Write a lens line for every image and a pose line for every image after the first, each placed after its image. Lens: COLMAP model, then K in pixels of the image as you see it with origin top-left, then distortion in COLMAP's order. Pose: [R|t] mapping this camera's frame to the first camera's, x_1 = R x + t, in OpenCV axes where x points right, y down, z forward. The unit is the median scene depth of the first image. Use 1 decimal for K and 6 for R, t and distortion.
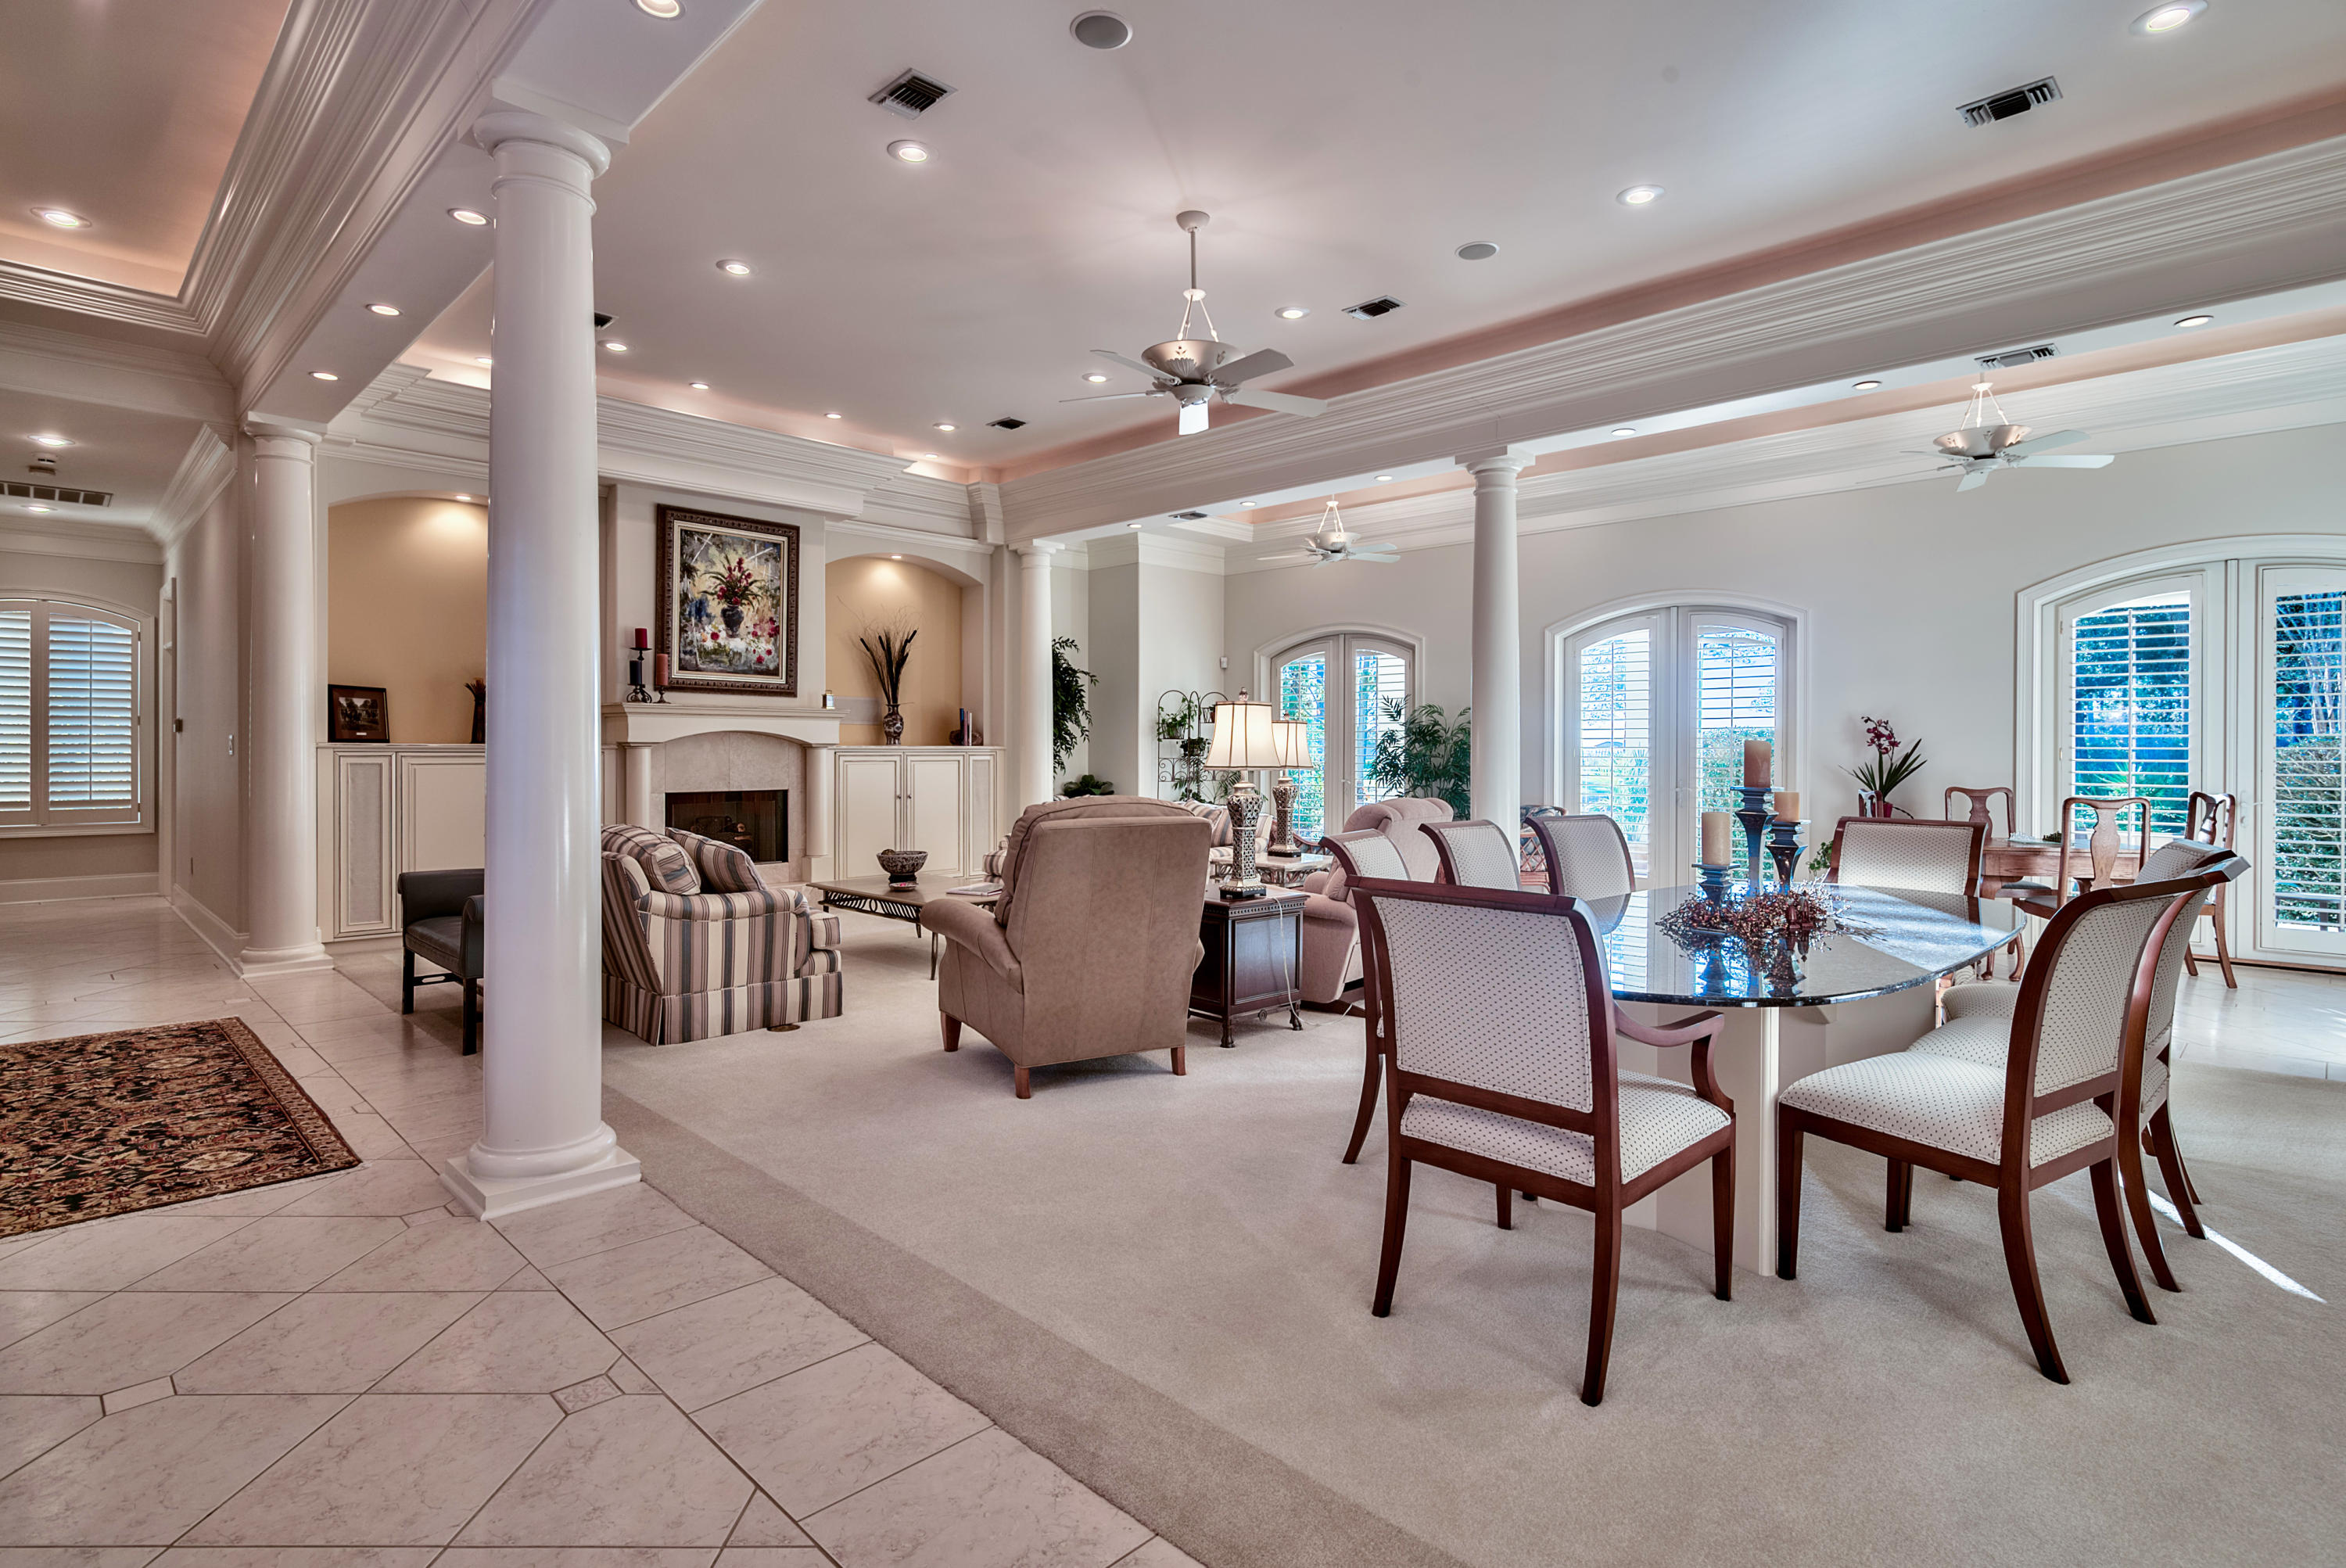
lens RADIAL K [[1154.0, 0, 1180.6], [0, 1154.0, 739.9], [0, 0, 1]] dist [-0.003474, -0.000035]
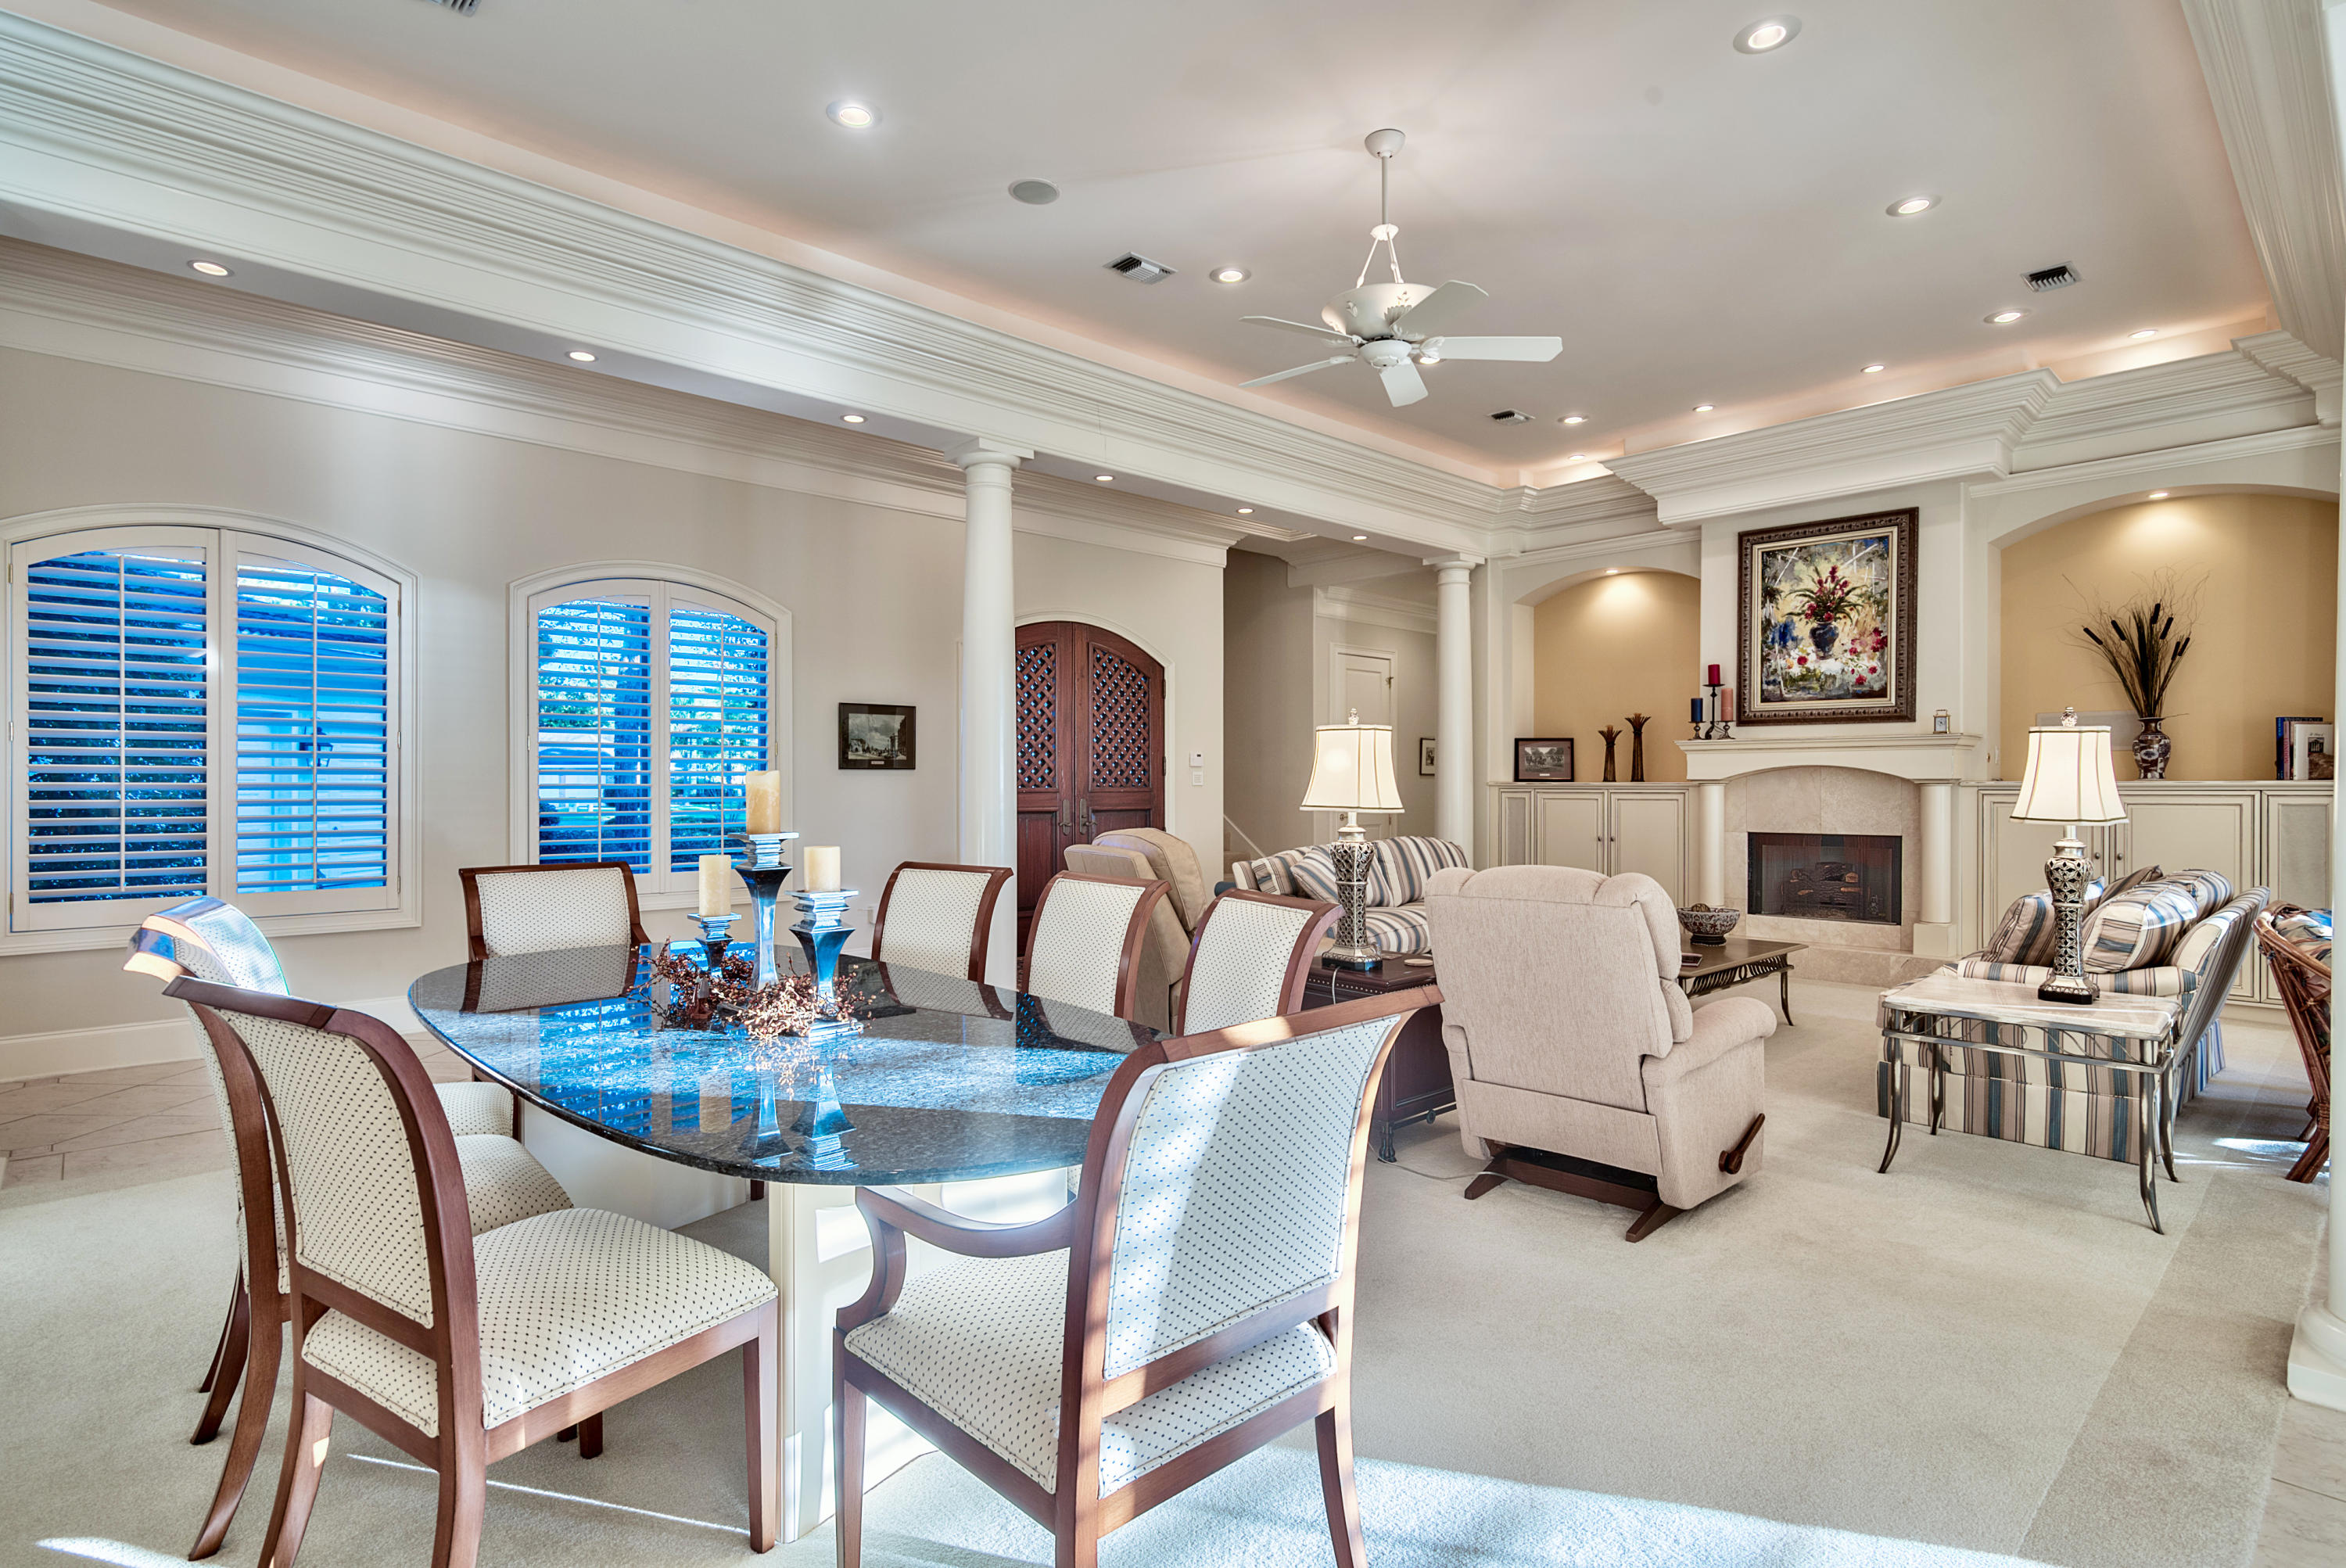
lens RADIAL K [[1172.1, 0, 1166.1], [0, 1172.1, 792.0], [0, 0, 1]] dist [-0.000865, -0.000492]
pose [[-0.036218, 0.003014, -0.999339, 0.523963], [0.008697, 0.999959, 0.002701, 0.005553], [0.999306, -0.008593, -0.036243, 0.534289]]
